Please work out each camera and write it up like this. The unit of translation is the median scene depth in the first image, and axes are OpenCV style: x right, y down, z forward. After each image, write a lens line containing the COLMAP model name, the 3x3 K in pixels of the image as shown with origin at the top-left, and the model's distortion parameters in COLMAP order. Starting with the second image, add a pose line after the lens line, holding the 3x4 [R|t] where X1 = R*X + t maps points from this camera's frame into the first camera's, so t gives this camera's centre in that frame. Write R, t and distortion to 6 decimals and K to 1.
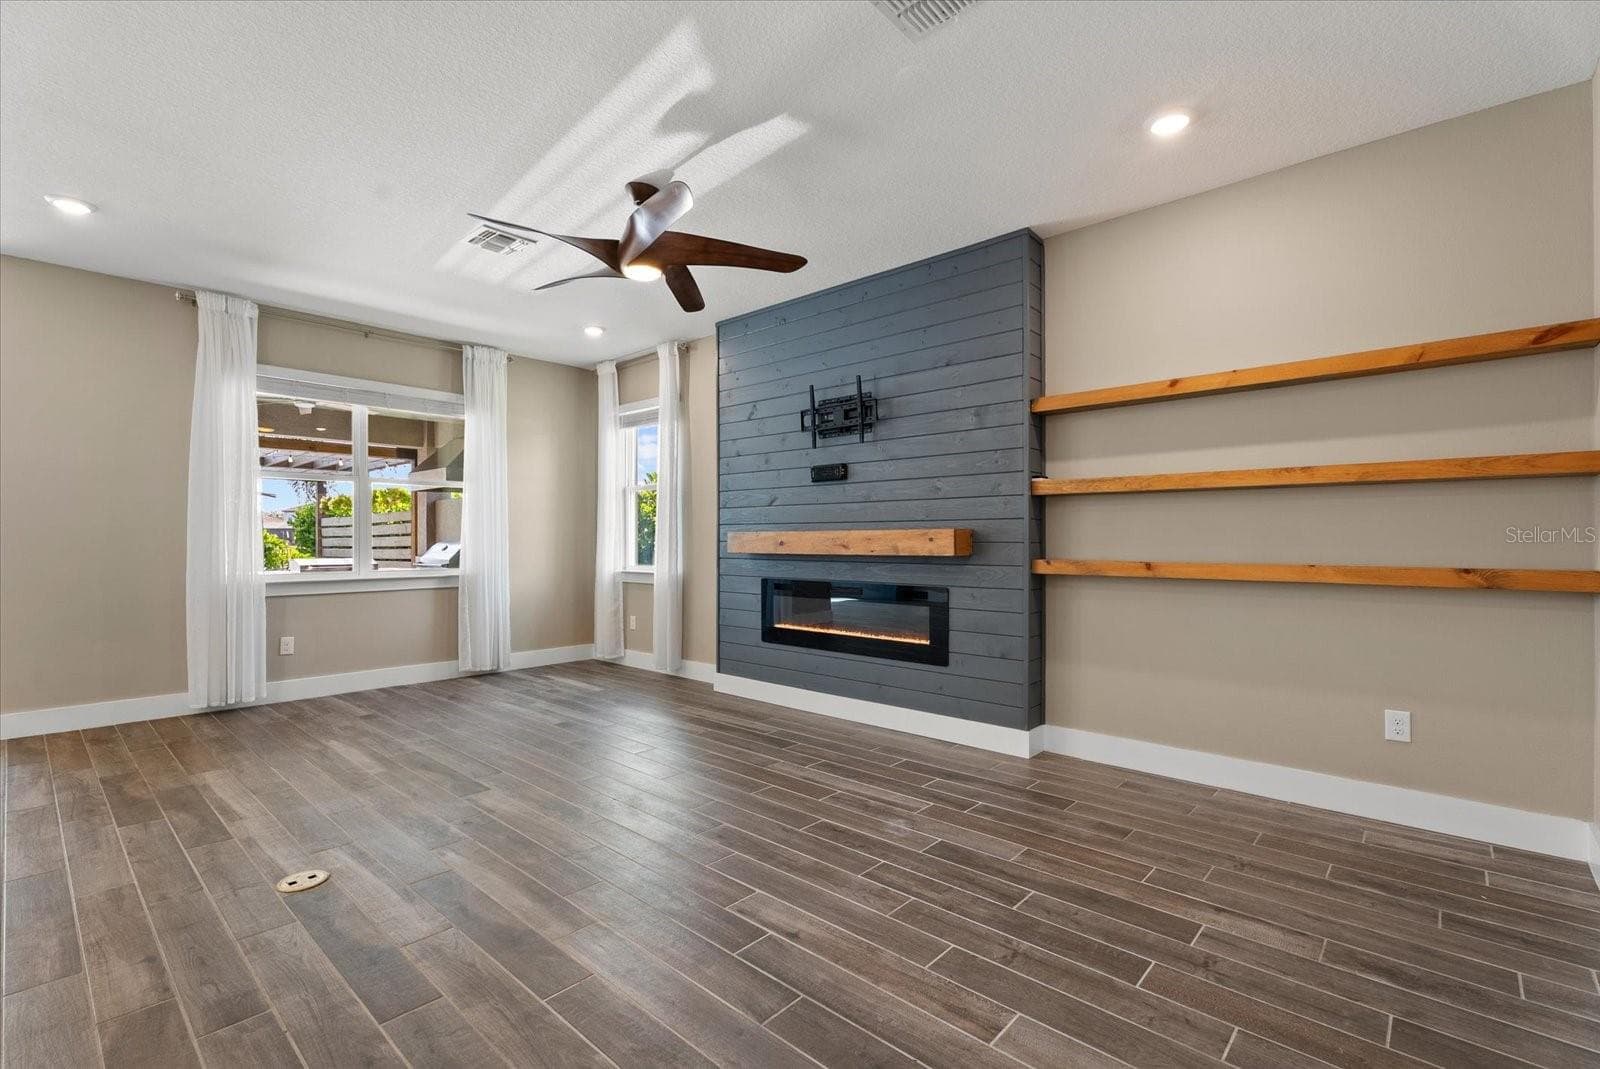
lens RADIAL K [[718.1, 0, 786.6], [0, 718.1, 537.7], [0, 0, 1]] dist [0.004247, -0.001761]
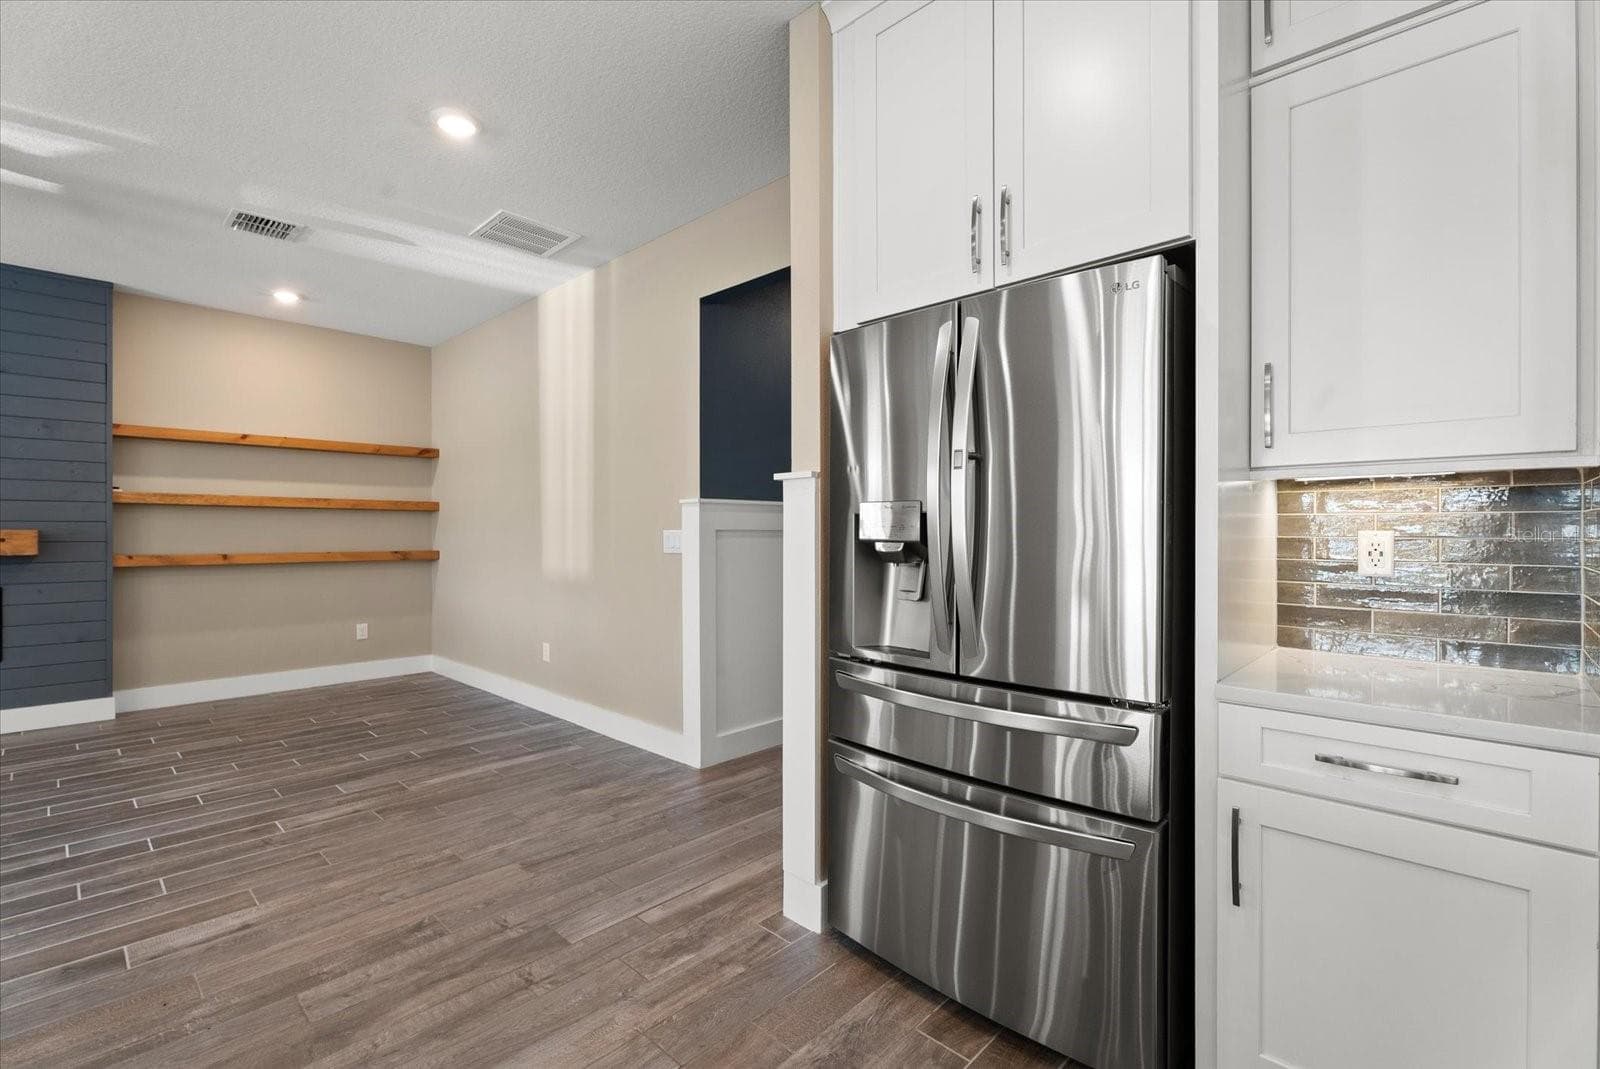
lens RADIAL K [[718.1, 0, 798.6], [0, 718.1, 532.6], [0, 0, 1]] dist [0.004247, -0.001761]
pose [[0.013430, -0.000928, 0.999909, -0.879432], [-0.005090, 0.999987, 0.000996, -0.016019], [-0.999897, -0.005103, 0.013425, -0.180860]]
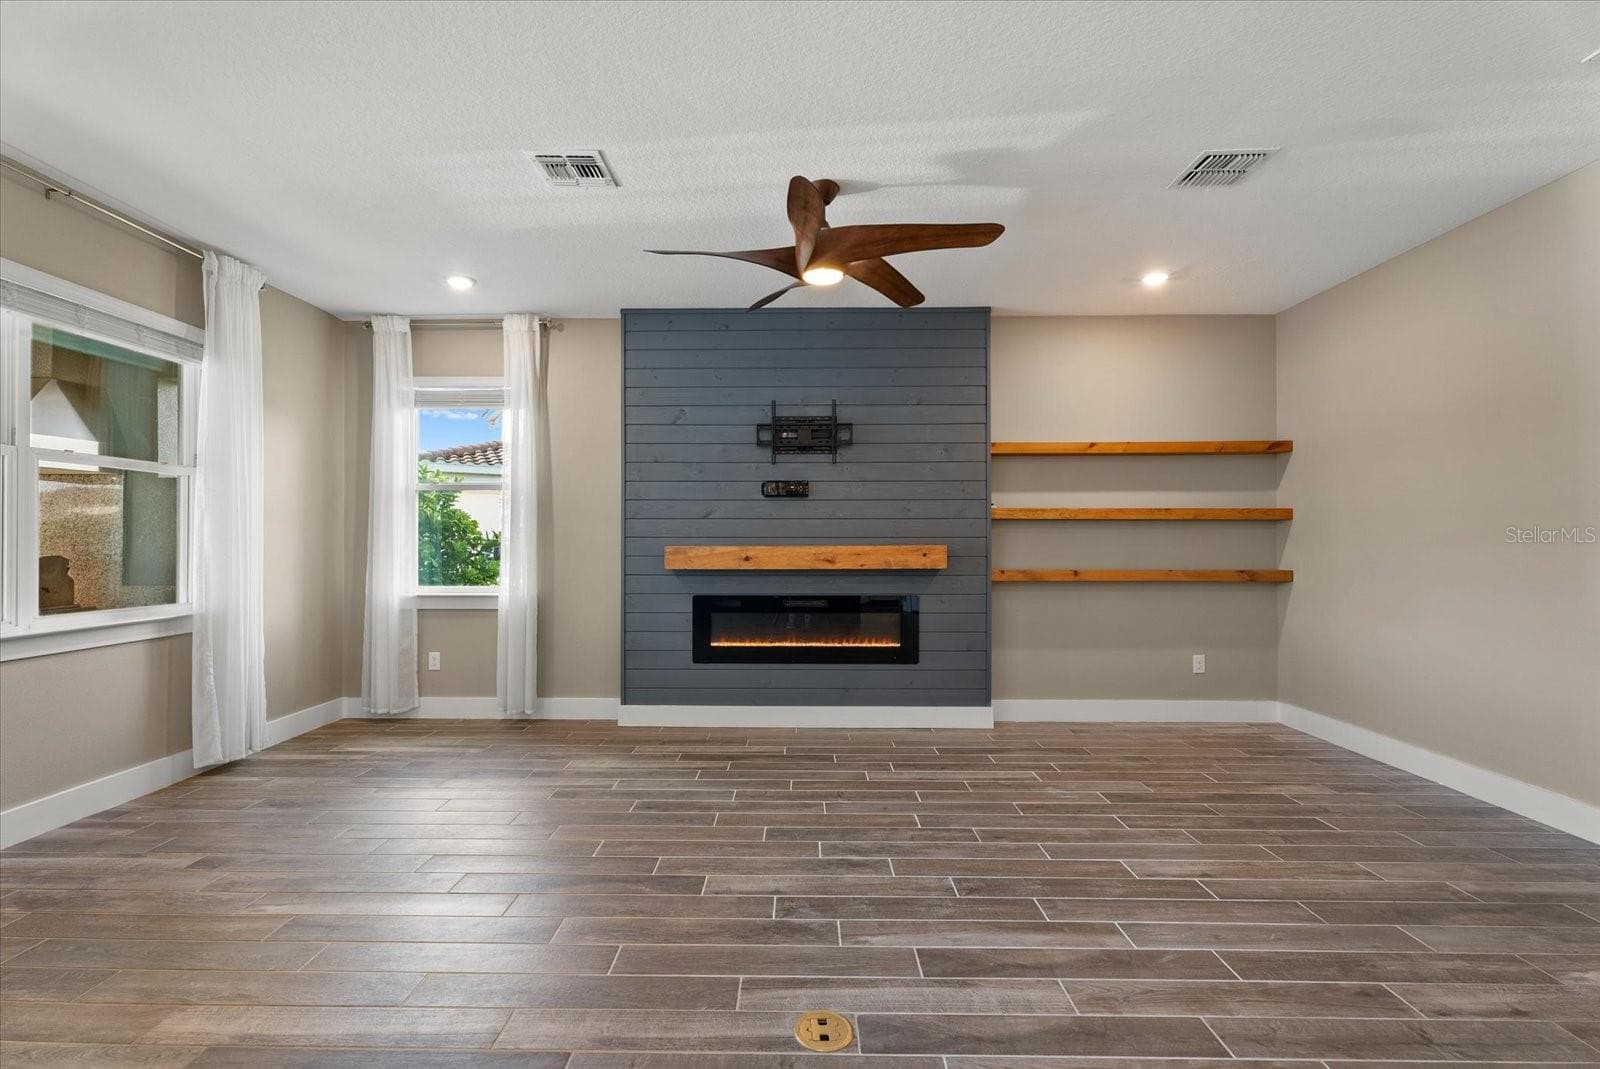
lens RADIAL K [[718.1, 0, 785.9], [0, 718.1, 537.3], [0, 0, 1]] dist [0.004247, -0.001761]
pose [[0.746944, 0.002546, 0.664882, -0.781681], [-0.001647, 0.999997, -0.001979, -0.024430], [-0.664885, 0.000384, 0.746946, 0.301484]]
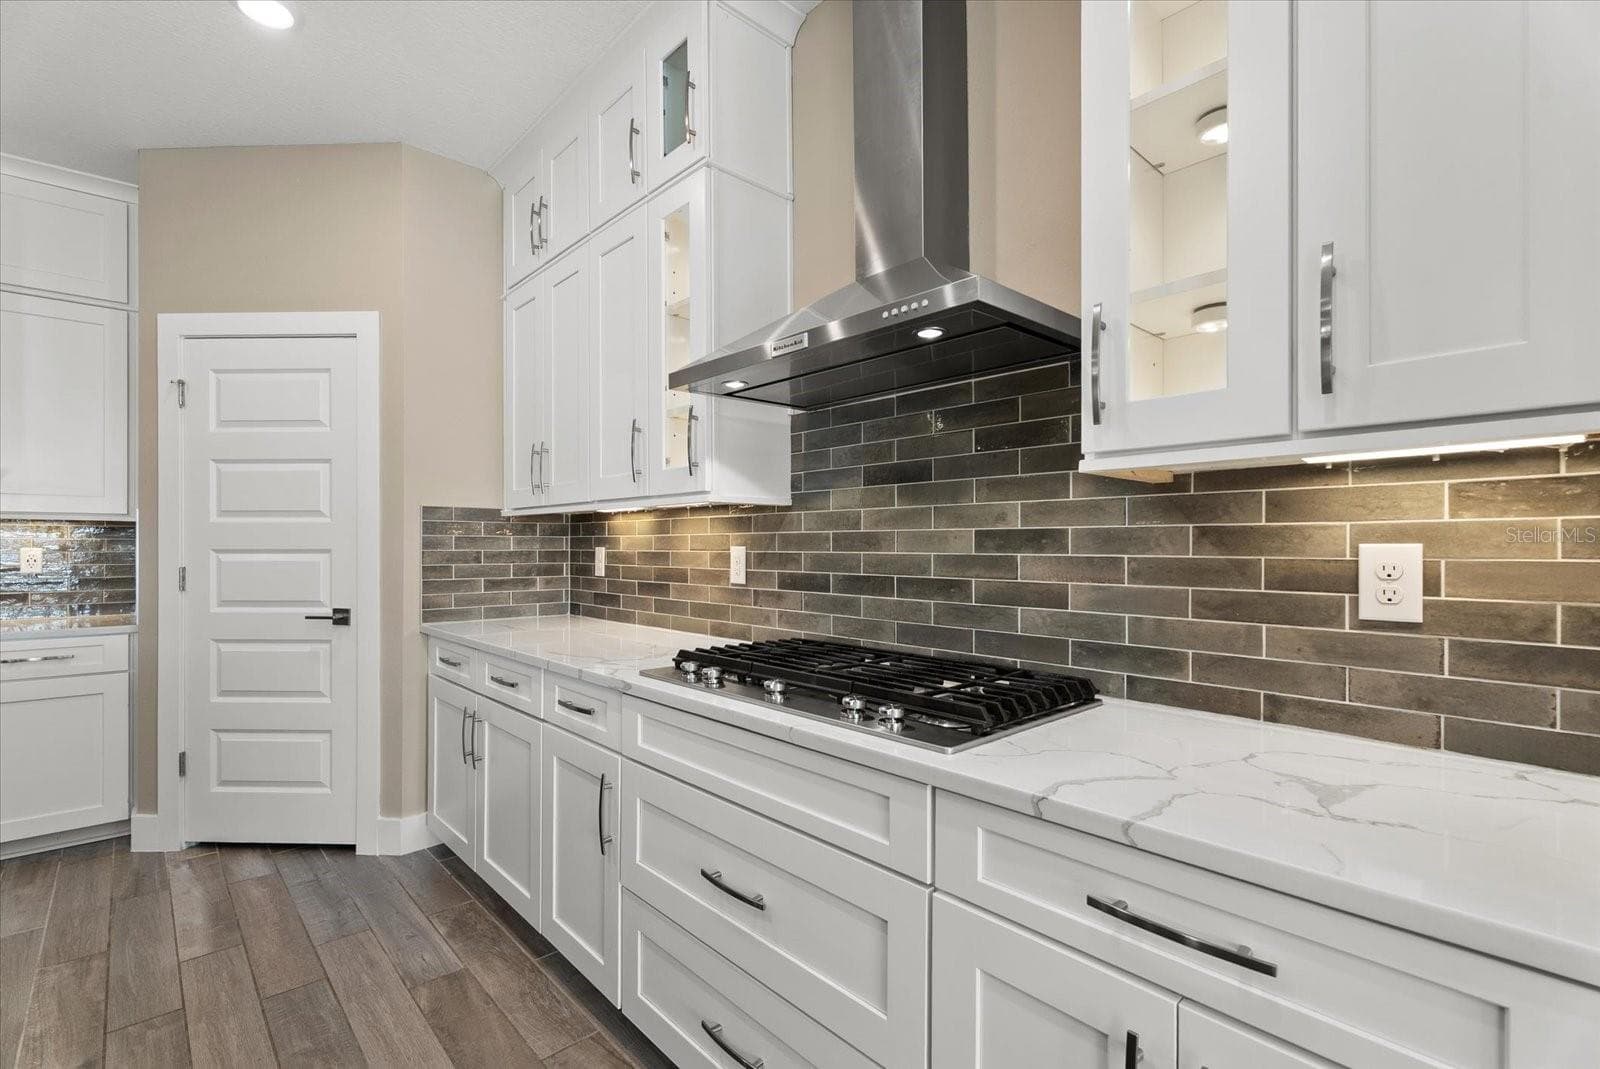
lens RADIAL K [[718.1, 0, 797.5], [0, 718.1, 535.6], [0, 0, 1]] dist [0.004247, -0.001761]
pose [[-0.997248, -0.000378, 0.074134, -1.374397], [-0.001687, 0.999844, -0.017586, -0.020025], [-0.074115, -0.017663, -0.997093, 0.233253]]
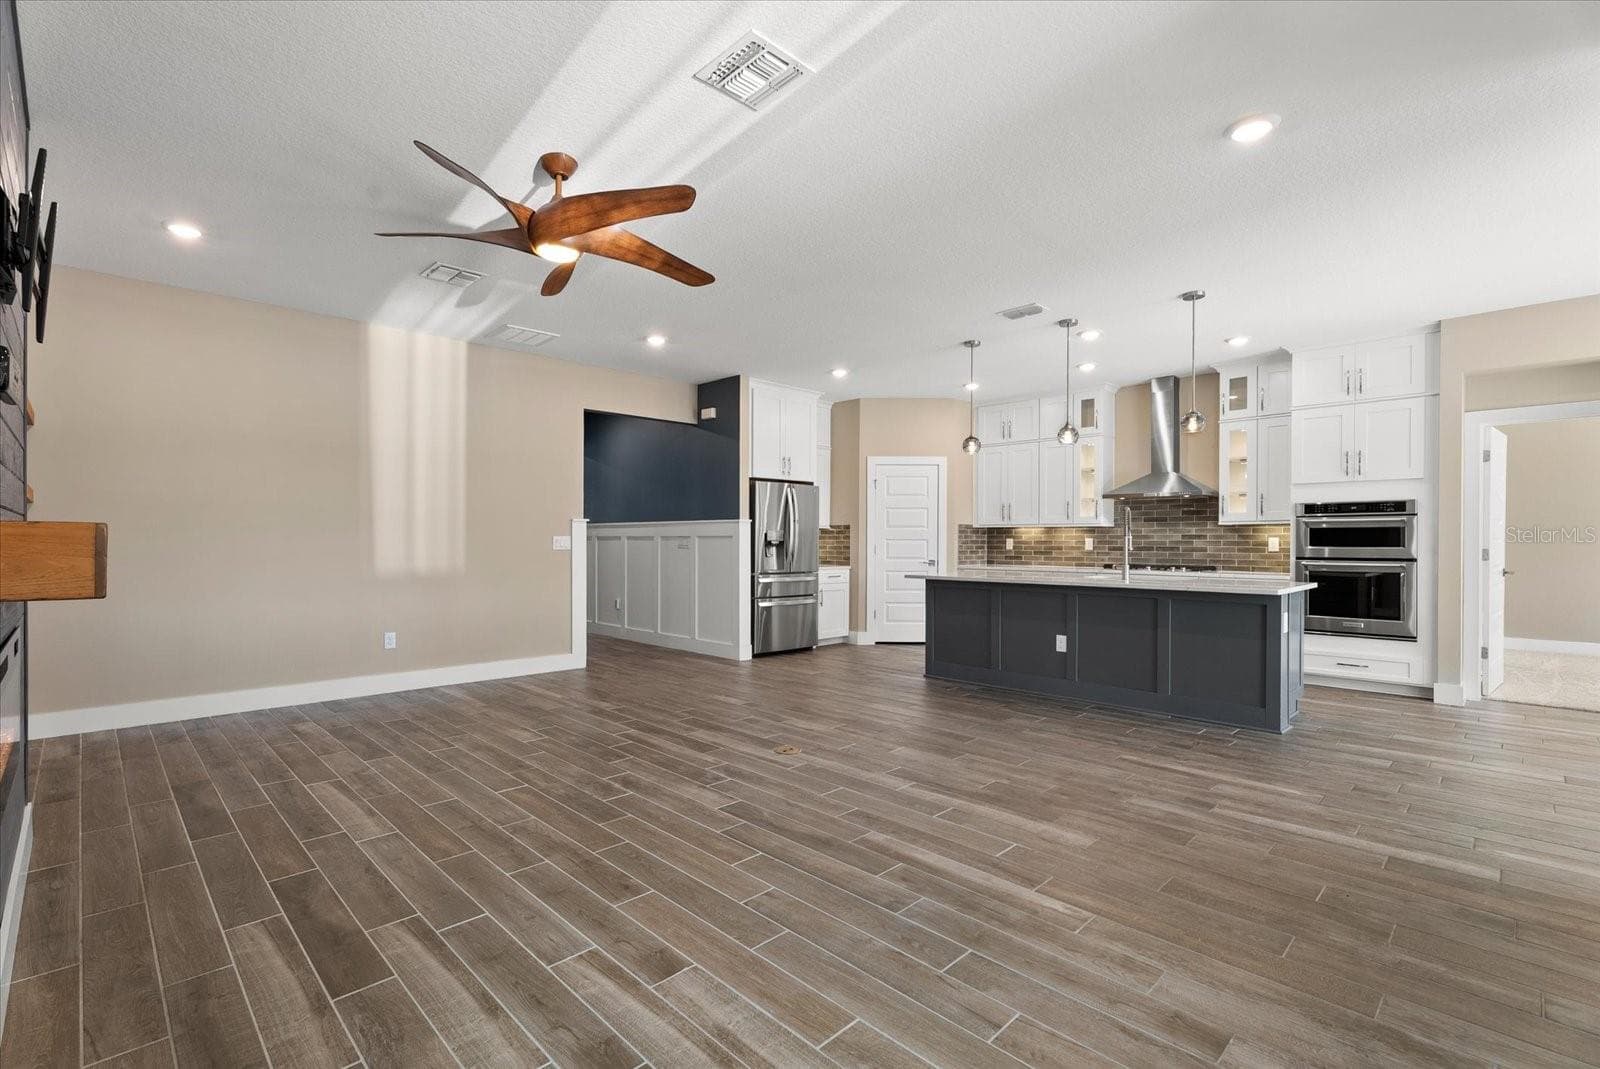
lens RADIAL K [[718.1, 0, 796.2], [0, 718.1, 536.2], [0, 0, 1]] dist [0.004247, -0.001761]
pose [[-0.999294, -0.004202, 0.037336, -0.488794], [-0.004619, 0.999928, -0.011112, -0.000934], [-0.037287, -0.011277, -0.999241, 1.735078]]
